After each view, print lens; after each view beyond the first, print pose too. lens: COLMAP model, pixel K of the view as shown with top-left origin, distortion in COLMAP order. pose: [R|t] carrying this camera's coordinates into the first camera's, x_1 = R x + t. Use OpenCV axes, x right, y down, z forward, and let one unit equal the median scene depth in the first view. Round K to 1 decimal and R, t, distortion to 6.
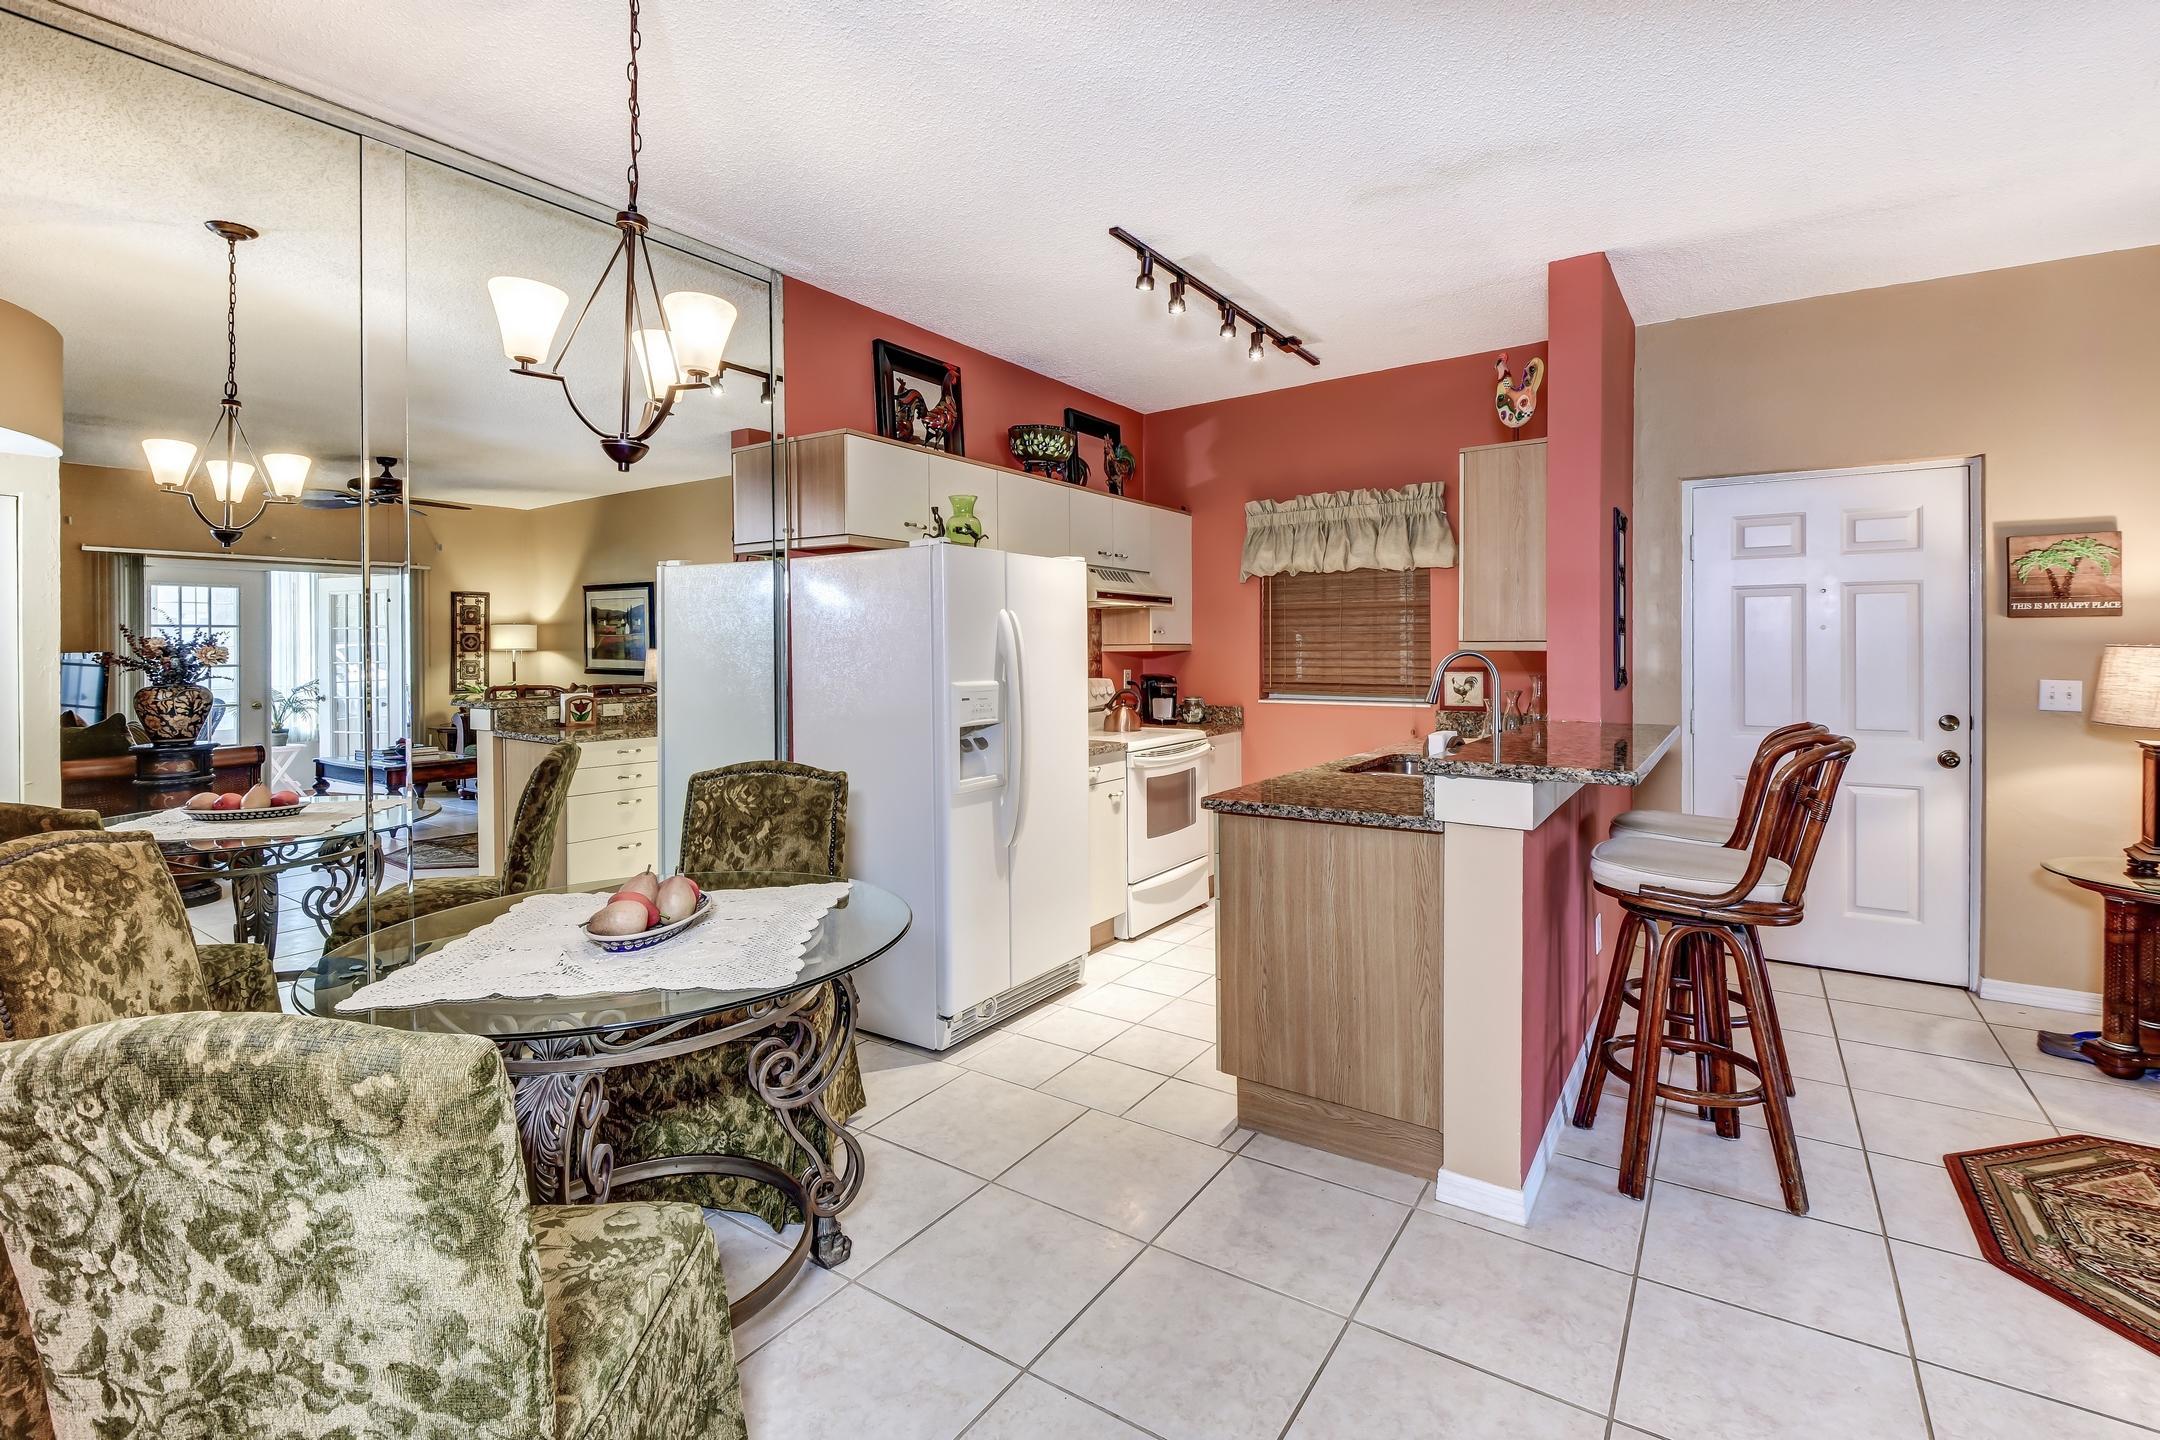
lens RADIAL K [[970.9, 0, 1071.7], [0, 970.9, 665.8], [0, 0, 1]] dist [0.011123, -0.010123]
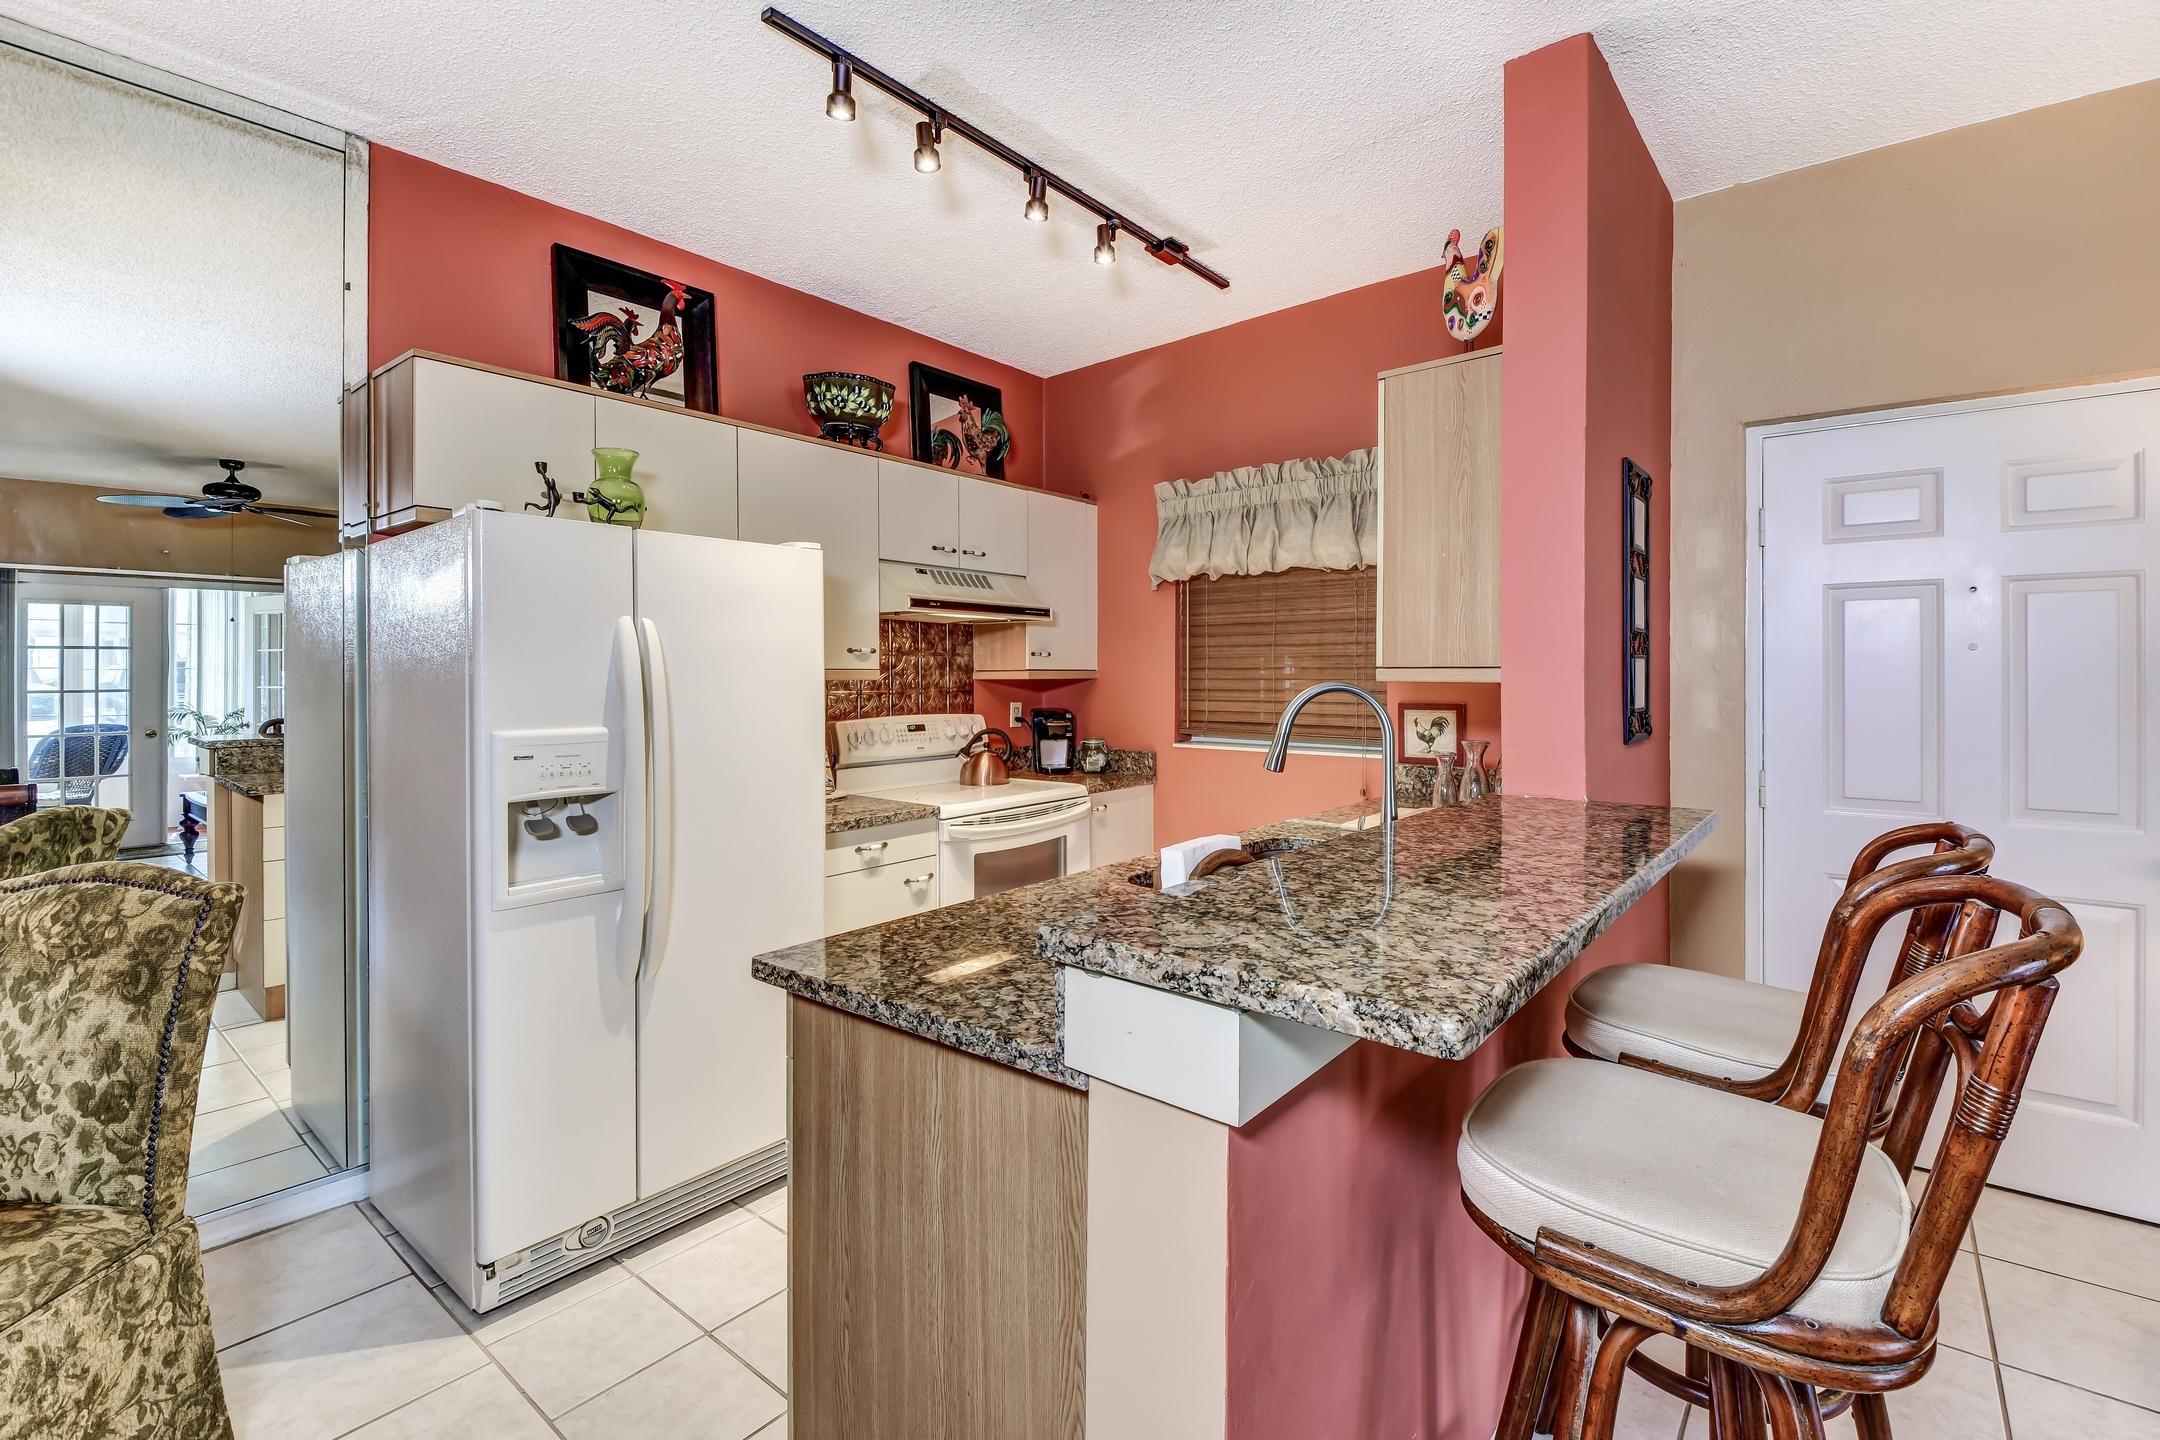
lens RADIAL K [[970.9, 0, 1070.0], [0, 970.9, 685.4], [0, 0, 1]] dist [0.011123, -0.010123]
pose [[0.996610, 0.003681, -0.082194, 0.244992], [-0.004148, 0.999976, -0.005504, -0.008413], [0.082172, 0.005826, 0.996601, 0.329716]]
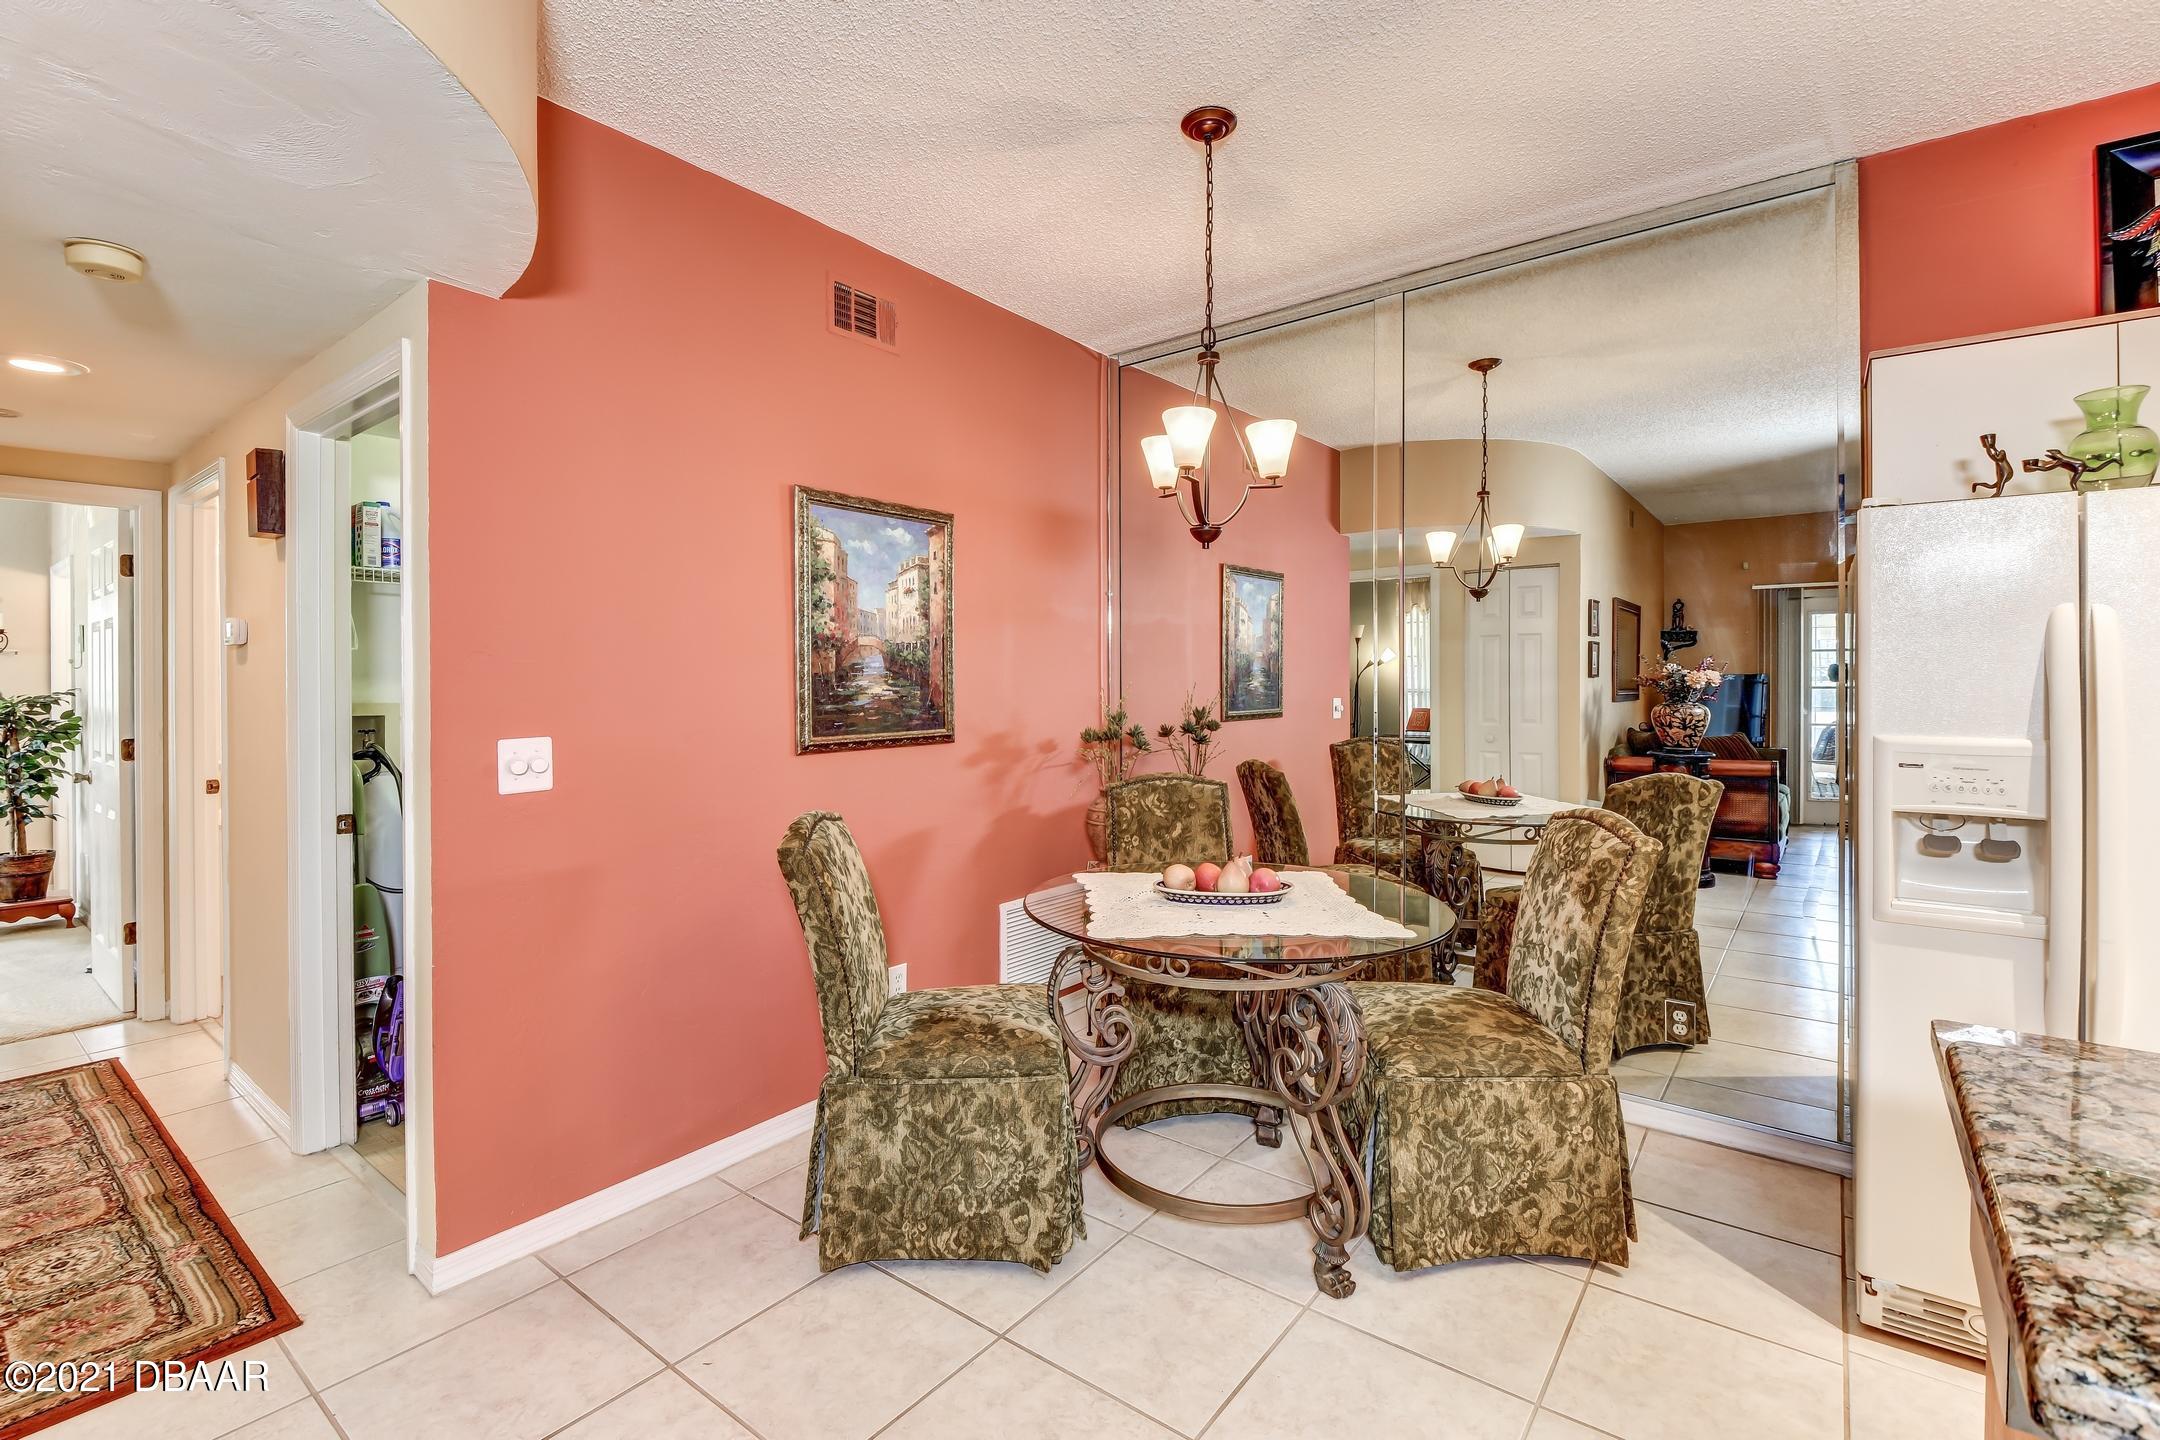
lens RADIAL K [[970.9, 0, 1086.0], [0, 970.9, 678.1], [0, 0, 1]] dist [0.011123, -0.010123]
pose [[-0.061424, 0.005497, -0.998097, 0.423686], [-0.011316, 0.999917, 0.006203, -0.013635], [0.998048, 0.011675, -0.061357, 0.443158]]
